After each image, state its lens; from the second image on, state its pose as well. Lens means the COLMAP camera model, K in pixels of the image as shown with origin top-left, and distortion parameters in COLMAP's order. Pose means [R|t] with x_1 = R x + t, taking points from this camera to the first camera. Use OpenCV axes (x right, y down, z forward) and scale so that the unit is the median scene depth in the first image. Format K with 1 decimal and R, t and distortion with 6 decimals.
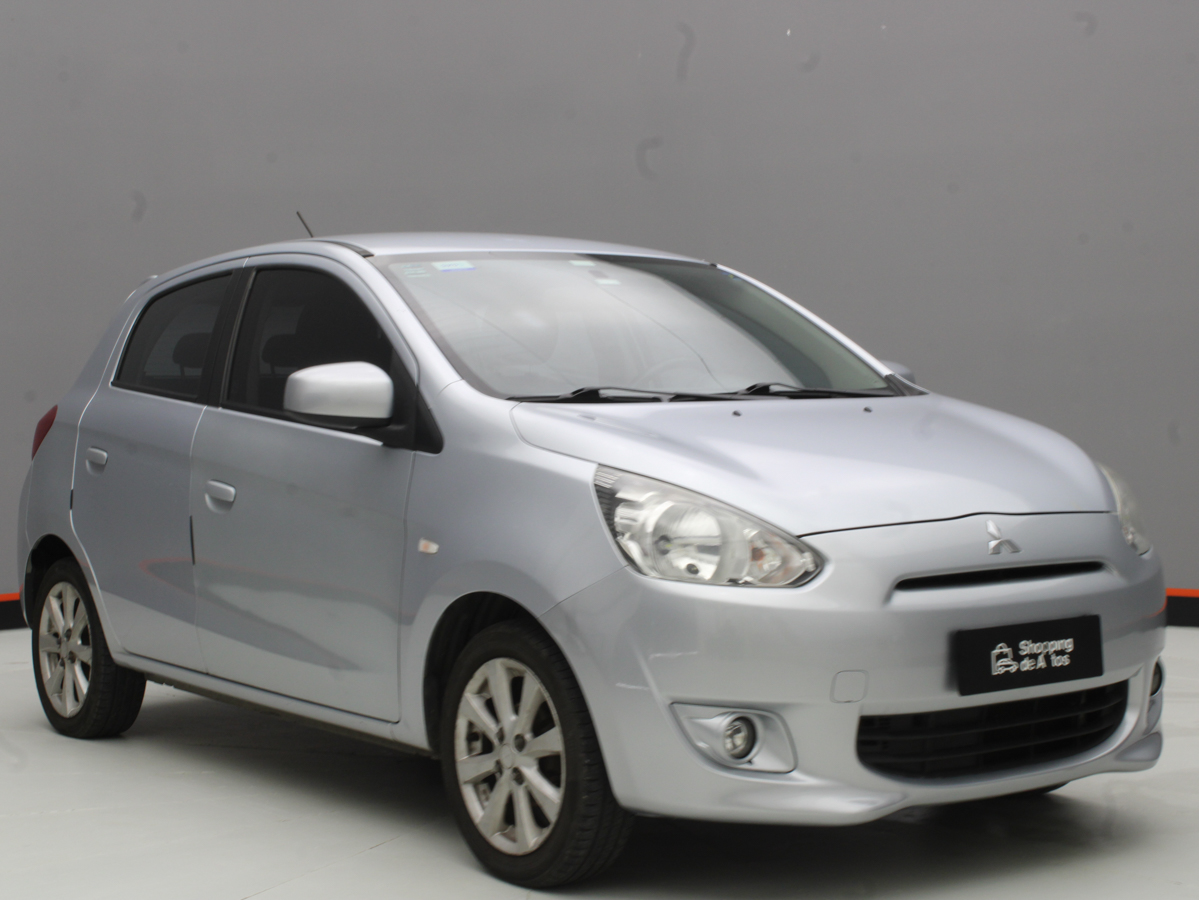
lens RADIAL K [[2135.0, 0, 599.5], [0, 2135.0, 450.0], [0, 0, 1]] dist [-0.128413, -0.113413]
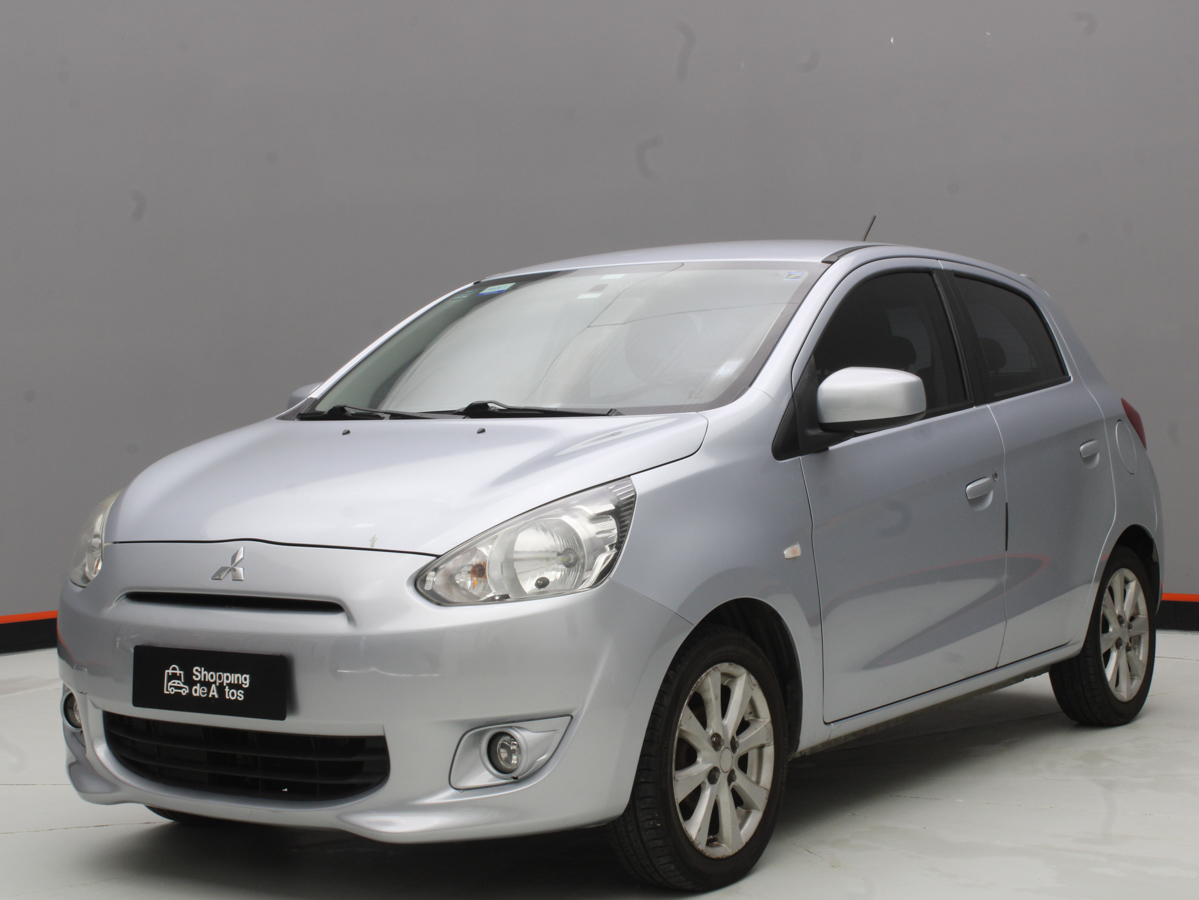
lens RADIAL K [[2103.6, 0, 599.5], [0, 2103.6, 450.0], [0, 0, 1]] dist [-0.003770, -0.081664]
pose [[0.332724, 0.032476, -0.942465, 1.200943], [-0.009307, 0.999471, 0.031154, -0.046336], [0.942978, -0.001594, 0.332851, 0.842944]]
